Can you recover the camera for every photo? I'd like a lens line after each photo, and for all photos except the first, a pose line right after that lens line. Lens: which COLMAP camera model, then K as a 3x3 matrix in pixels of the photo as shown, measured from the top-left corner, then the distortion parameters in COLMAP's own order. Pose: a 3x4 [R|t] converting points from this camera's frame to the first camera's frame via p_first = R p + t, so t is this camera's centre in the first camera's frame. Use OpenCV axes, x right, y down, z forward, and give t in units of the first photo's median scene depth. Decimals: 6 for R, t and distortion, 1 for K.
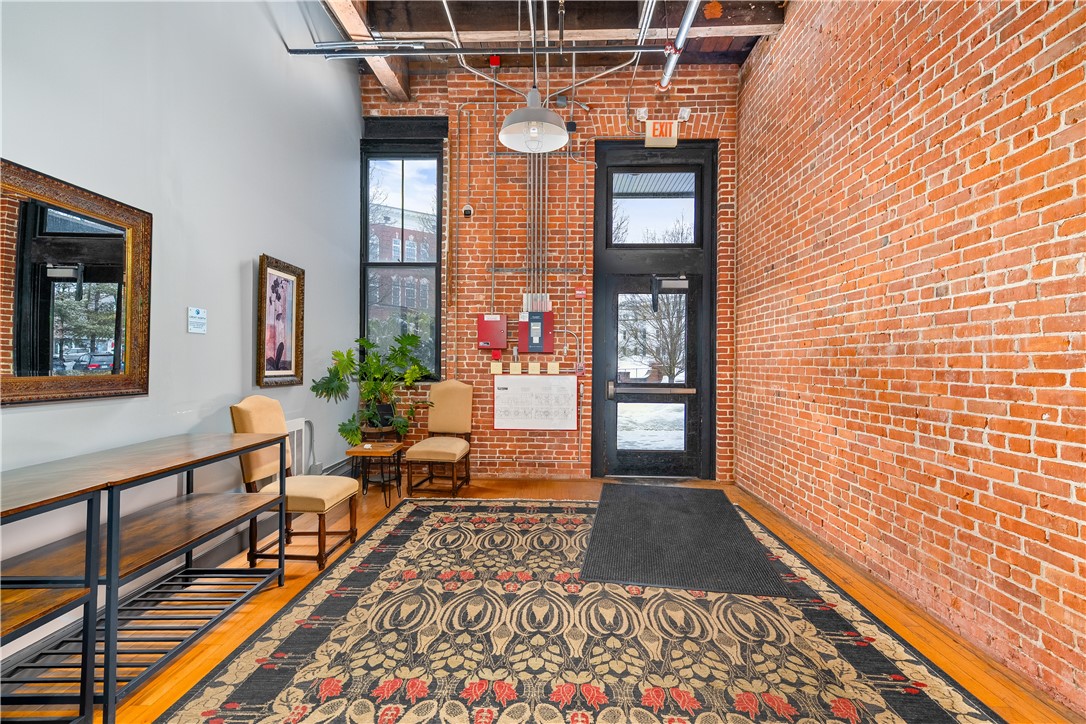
lens RADIAL K [[488.1, 0, 544.2], [0, 488.1, 360.4], [0, 0, 1]] dist [0.024389, 0.000083]
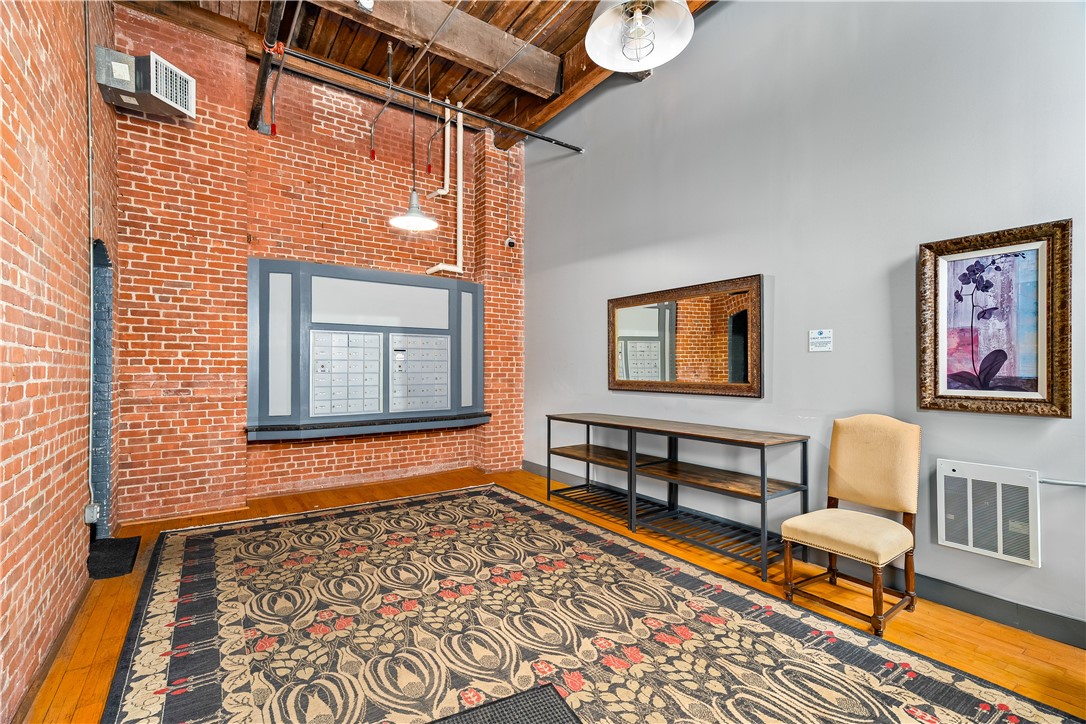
lens RADIAL K [[488.1, 0, 544.2], [0, 488.1, 360.4], [0, 0, 1]] dist [0.024389, 0.000083]
pose [[-0.798387, -0.019194, -0.601839, 0.554710], [-0.003309, 0.999617, -0.027490, -0.000879], [0.602136, -0.019956, -0.798144, 1.689015]]
